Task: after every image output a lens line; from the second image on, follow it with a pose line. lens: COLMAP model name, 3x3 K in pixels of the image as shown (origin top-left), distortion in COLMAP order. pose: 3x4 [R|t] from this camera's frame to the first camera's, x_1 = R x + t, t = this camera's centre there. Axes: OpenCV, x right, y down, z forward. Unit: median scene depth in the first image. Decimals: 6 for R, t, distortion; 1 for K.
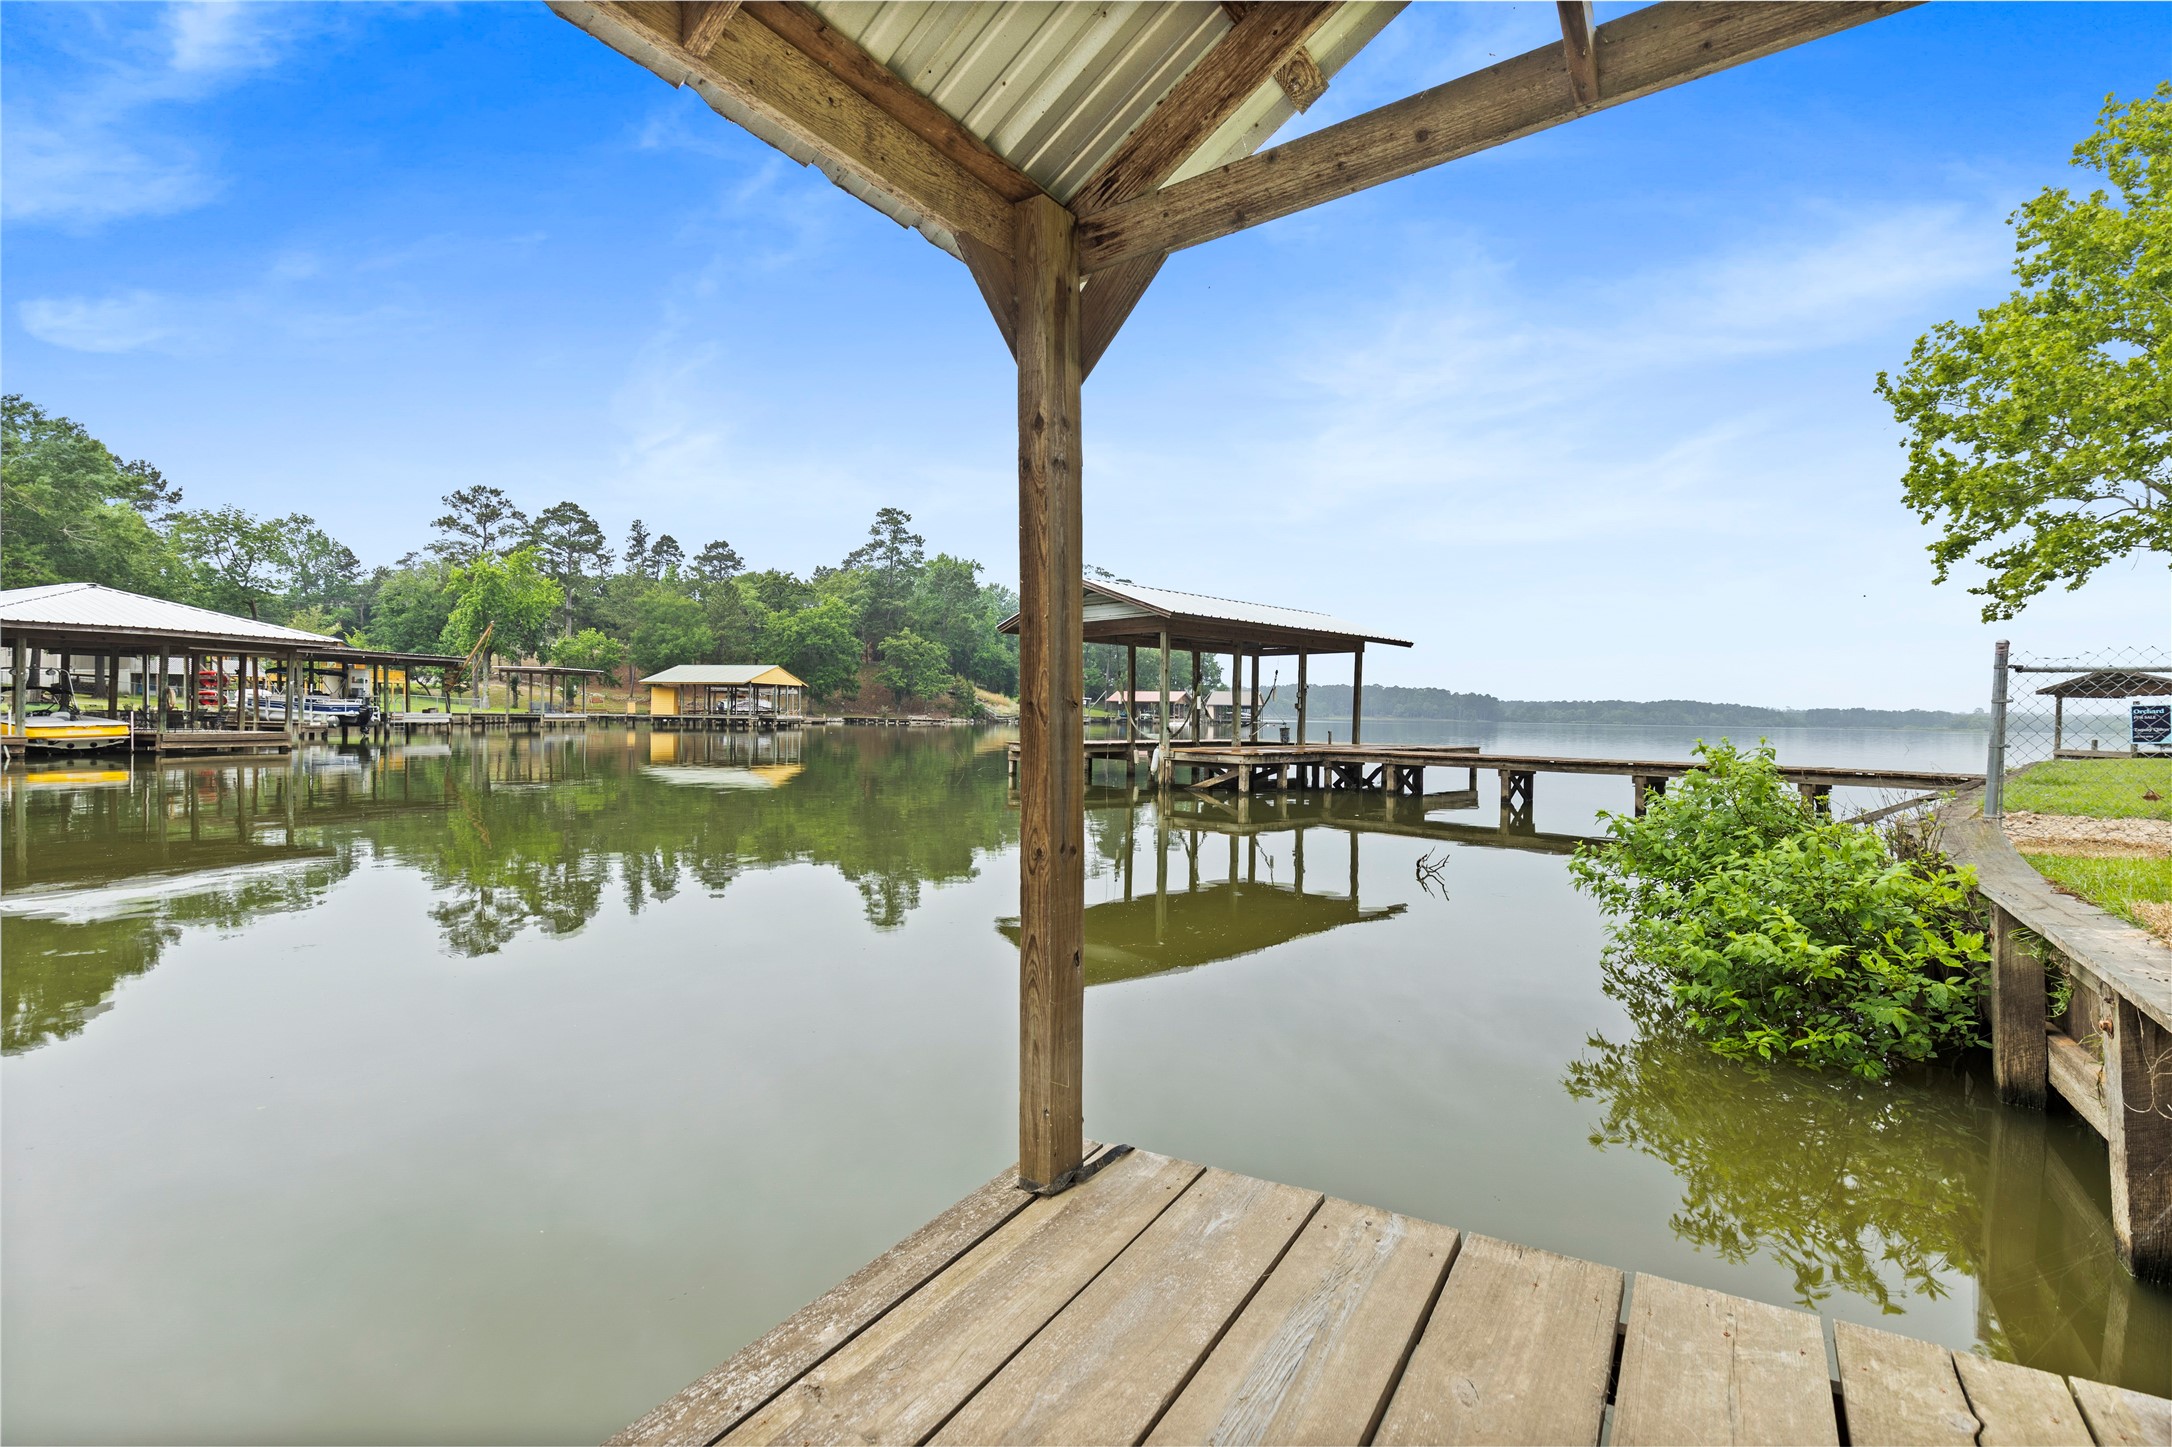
lens RADIAL K [[964.3, 0, 1099.1], [0, 964.3, 724.1], [0, 0, 1]] dist [0.004628, -0.000862]
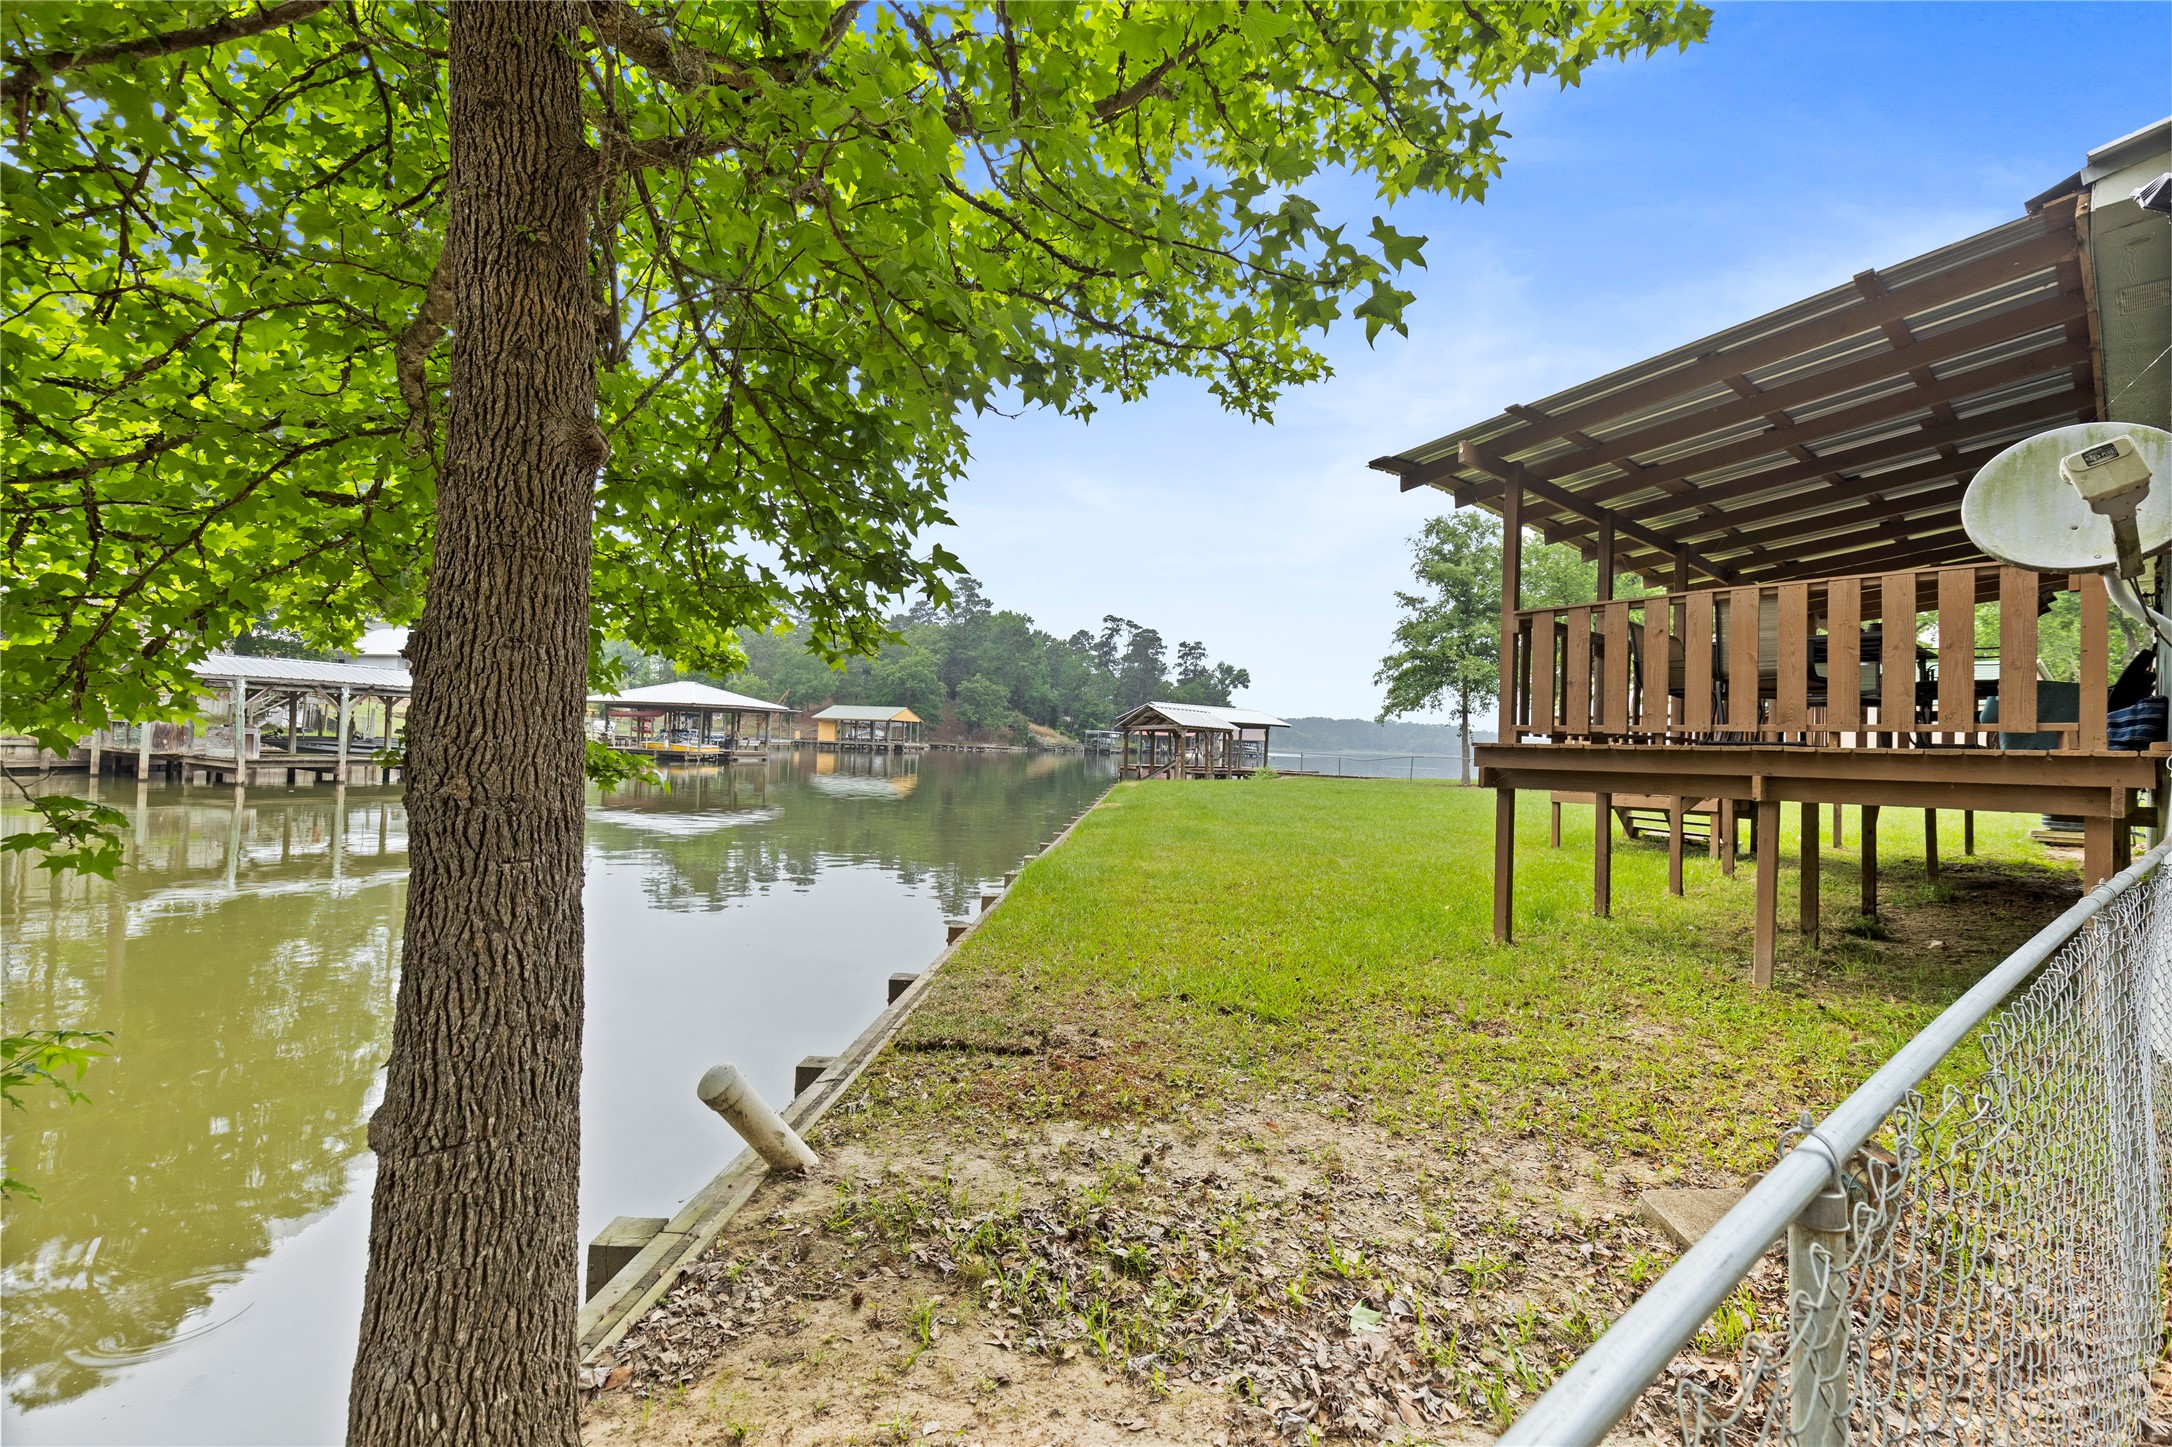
lens RADIAL K [[964.3, 0, 1090.8], [0, 964.3, 723.2], [0, 0, 1]] dist [0.004628, -0.000862]
pose [[0.999305, 0.023666, -0.028808, -0.021214], [-0.024507, 0.999273, -0.029191, -0.003263], [0.028096, 0.029877, 0.999159, -0.342695]]
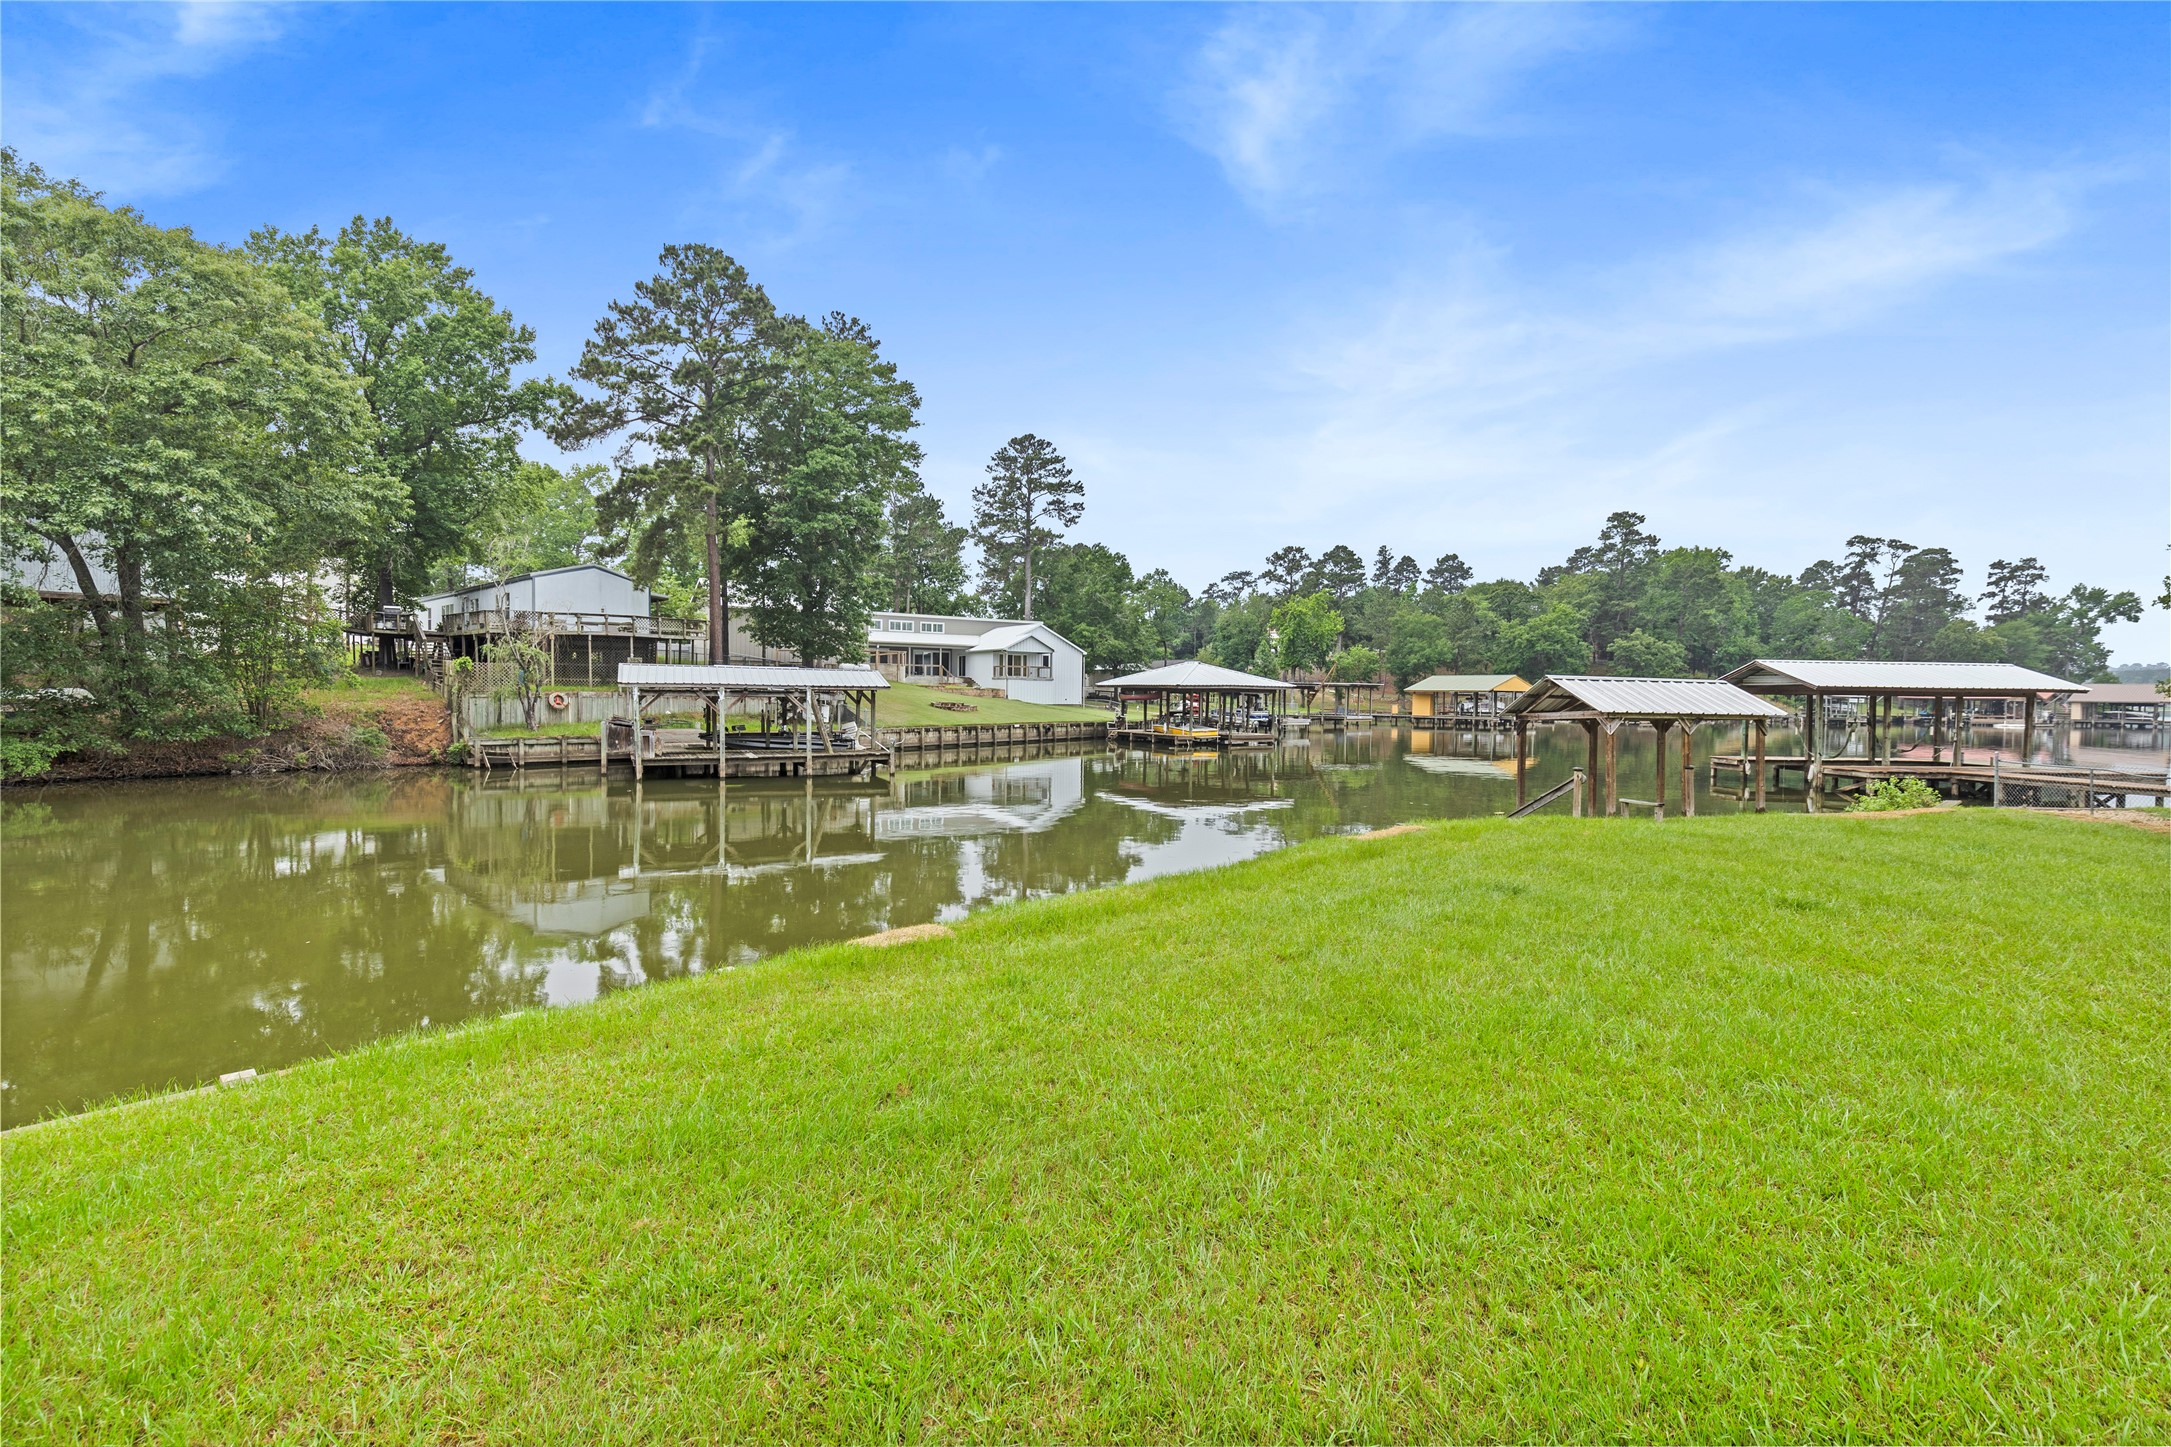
lens RADIAL K [[963.9, 0, 1093.7], [0, 963.9, 722.3], [0, 0, 1]] dist [0.004628, -0.000862]
pose [[0.759405, 0.015981, -0.650421, 0.040485], [-0.009762, 0.999866, 0.013170, -0.011659], [0.650544, -0.003652, 0.759459, -0.210767]]
